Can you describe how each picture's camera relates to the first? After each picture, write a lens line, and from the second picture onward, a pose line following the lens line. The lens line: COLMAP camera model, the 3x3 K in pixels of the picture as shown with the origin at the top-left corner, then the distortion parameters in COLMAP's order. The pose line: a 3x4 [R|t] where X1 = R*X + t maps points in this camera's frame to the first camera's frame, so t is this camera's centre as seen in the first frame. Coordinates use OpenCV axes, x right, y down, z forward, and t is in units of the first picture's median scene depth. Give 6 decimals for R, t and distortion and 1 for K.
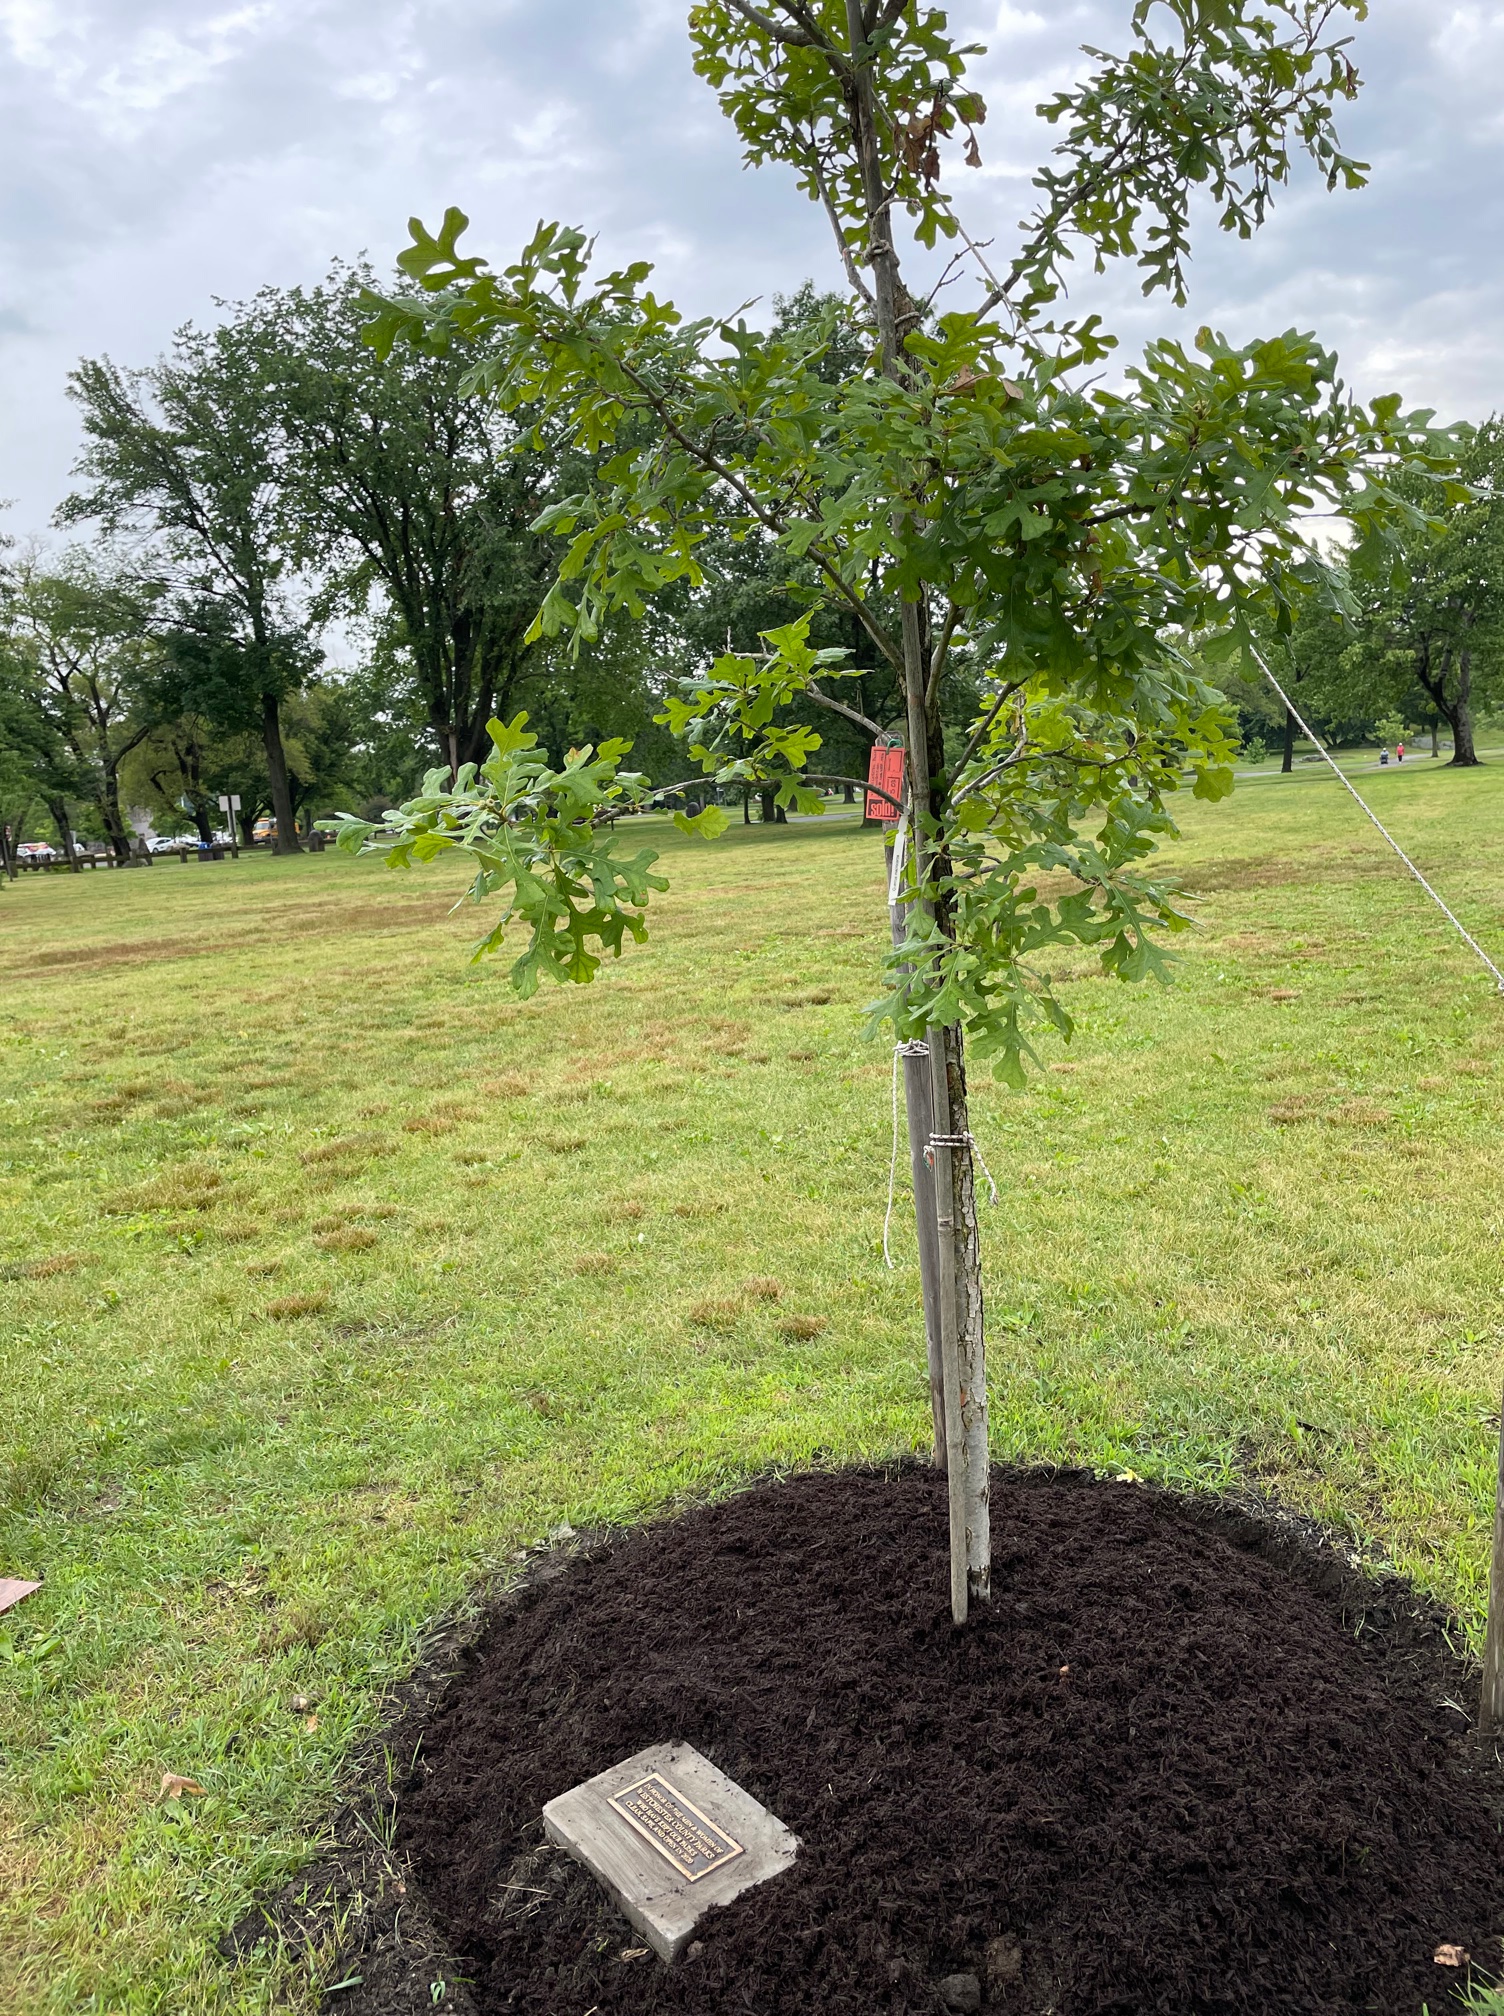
lens RADIAL K [[1491.6, 0, 753.7], [0, 1491.6, 1043.0], [0, 0, 1]] dist [0.086593, -0.117901]
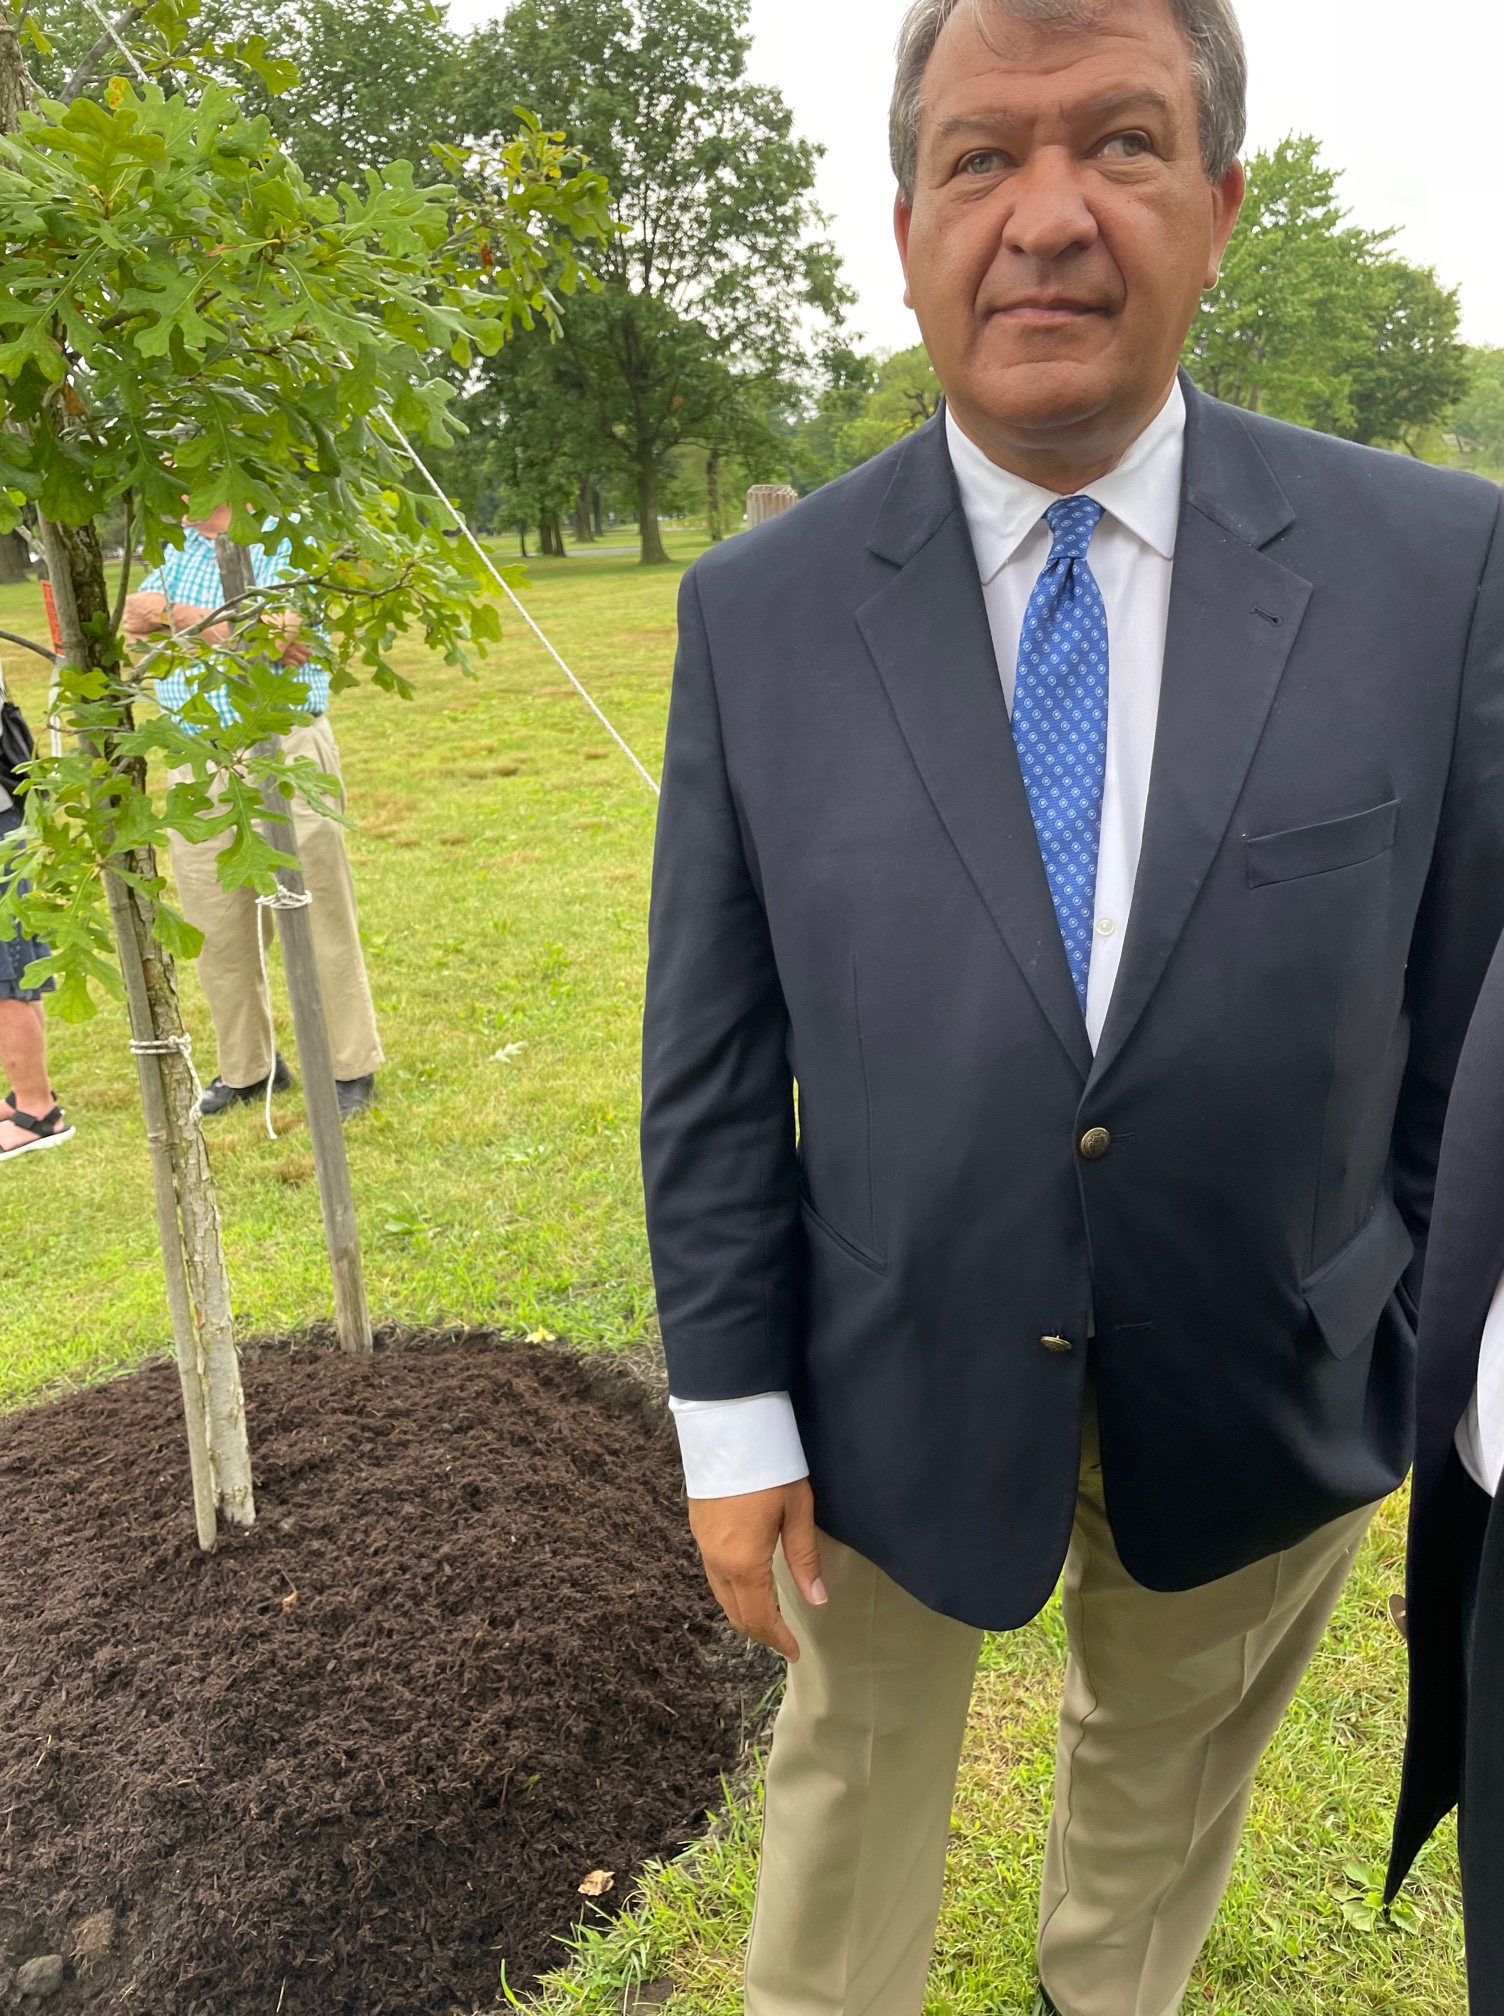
lens RADIAL K [[1491.6, 0, 753.7], [0, 1491.6, 1043.0], [0, 0, 1]] dist [0.086593, -0.117901]
pose [[0.992150, -0.023071, 0.122903, 0.365400], [0.002165, 0.985855, 0.167589, -0.083117], [-0.125031, -0.166007, 0.978166, 0.087192]]
